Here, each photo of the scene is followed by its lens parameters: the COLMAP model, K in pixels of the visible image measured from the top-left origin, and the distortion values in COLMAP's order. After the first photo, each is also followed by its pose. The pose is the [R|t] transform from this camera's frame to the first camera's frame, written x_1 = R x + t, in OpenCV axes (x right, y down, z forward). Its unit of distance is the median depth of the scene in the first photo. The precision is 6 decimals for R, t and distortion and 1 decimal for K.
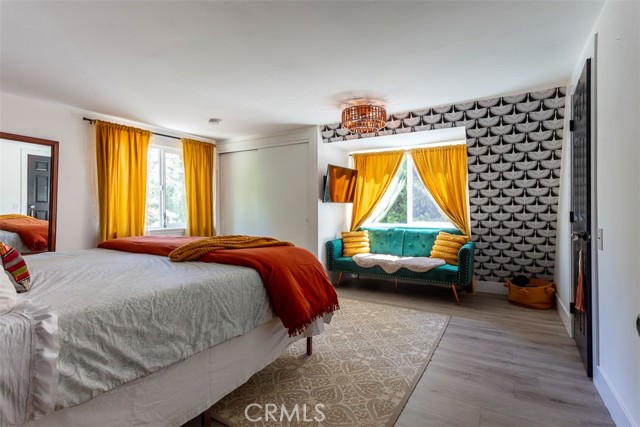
lens RADIAL K [[308.2, 0, 323.1], [0, 308.2, 211.6], [0, 0, 1]] dist [0.002859, 0.000531]
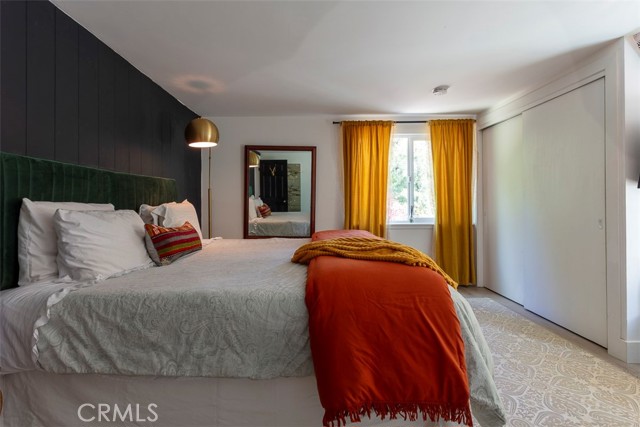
lens RADIAL K [[323.2, 0, 317.6], [0, 323.2, 203.0], [0, 0, 1]] dist [0.002029, 0.000375]
pose [[0.519233, -0.001710, -0.854631, 0.355269], [-0.001954, 0.999993, -0.003188, -0.004326], [0.854630, 0.003326, 0.519226, 0.575195]]
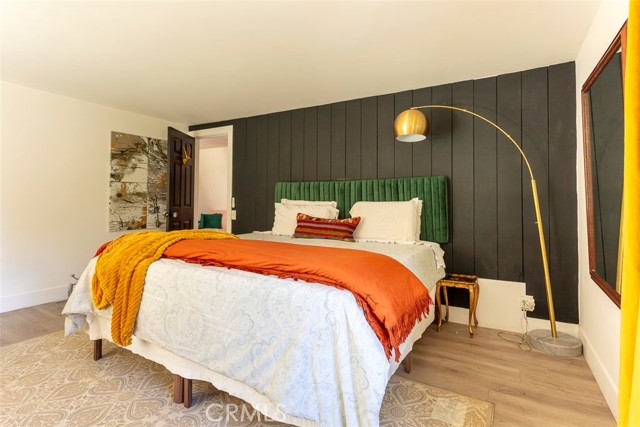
lens RADIAL K [[318.6, 0, 319.6], [0, 318.6, 192.6], [0, 0, 1]] dist [0.000608, 0.000012]
pose [[-0.999887, -0.008929, -0.012057, -0.771552], [-0.008703, 0.999789, -0.018616, -0.018651], [0.012221, -0.018509, -0.999754, 2.217660]]
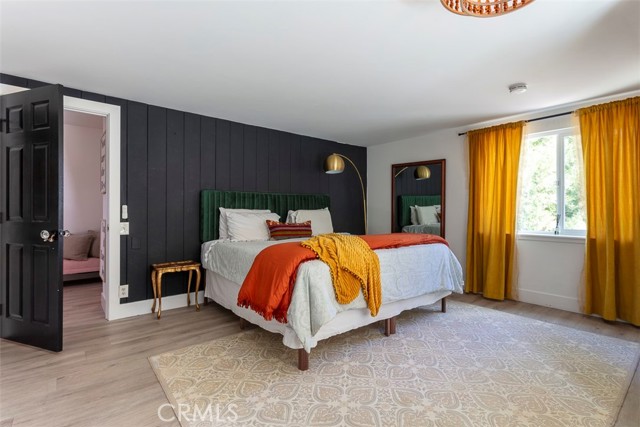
lens RADIAL K [[308.2, 0, 323.1], [0, 308.2, 211.6], [0, 0, 1]] dist [0.002859, 0.000531]
pose [[-0.325425, 0.003229, -0.945562, 0.897165], [-0.010321, 0.999922, 0.006966, -0.009866], [0.945512, 0.012026, -0.325366, 1.524605]]
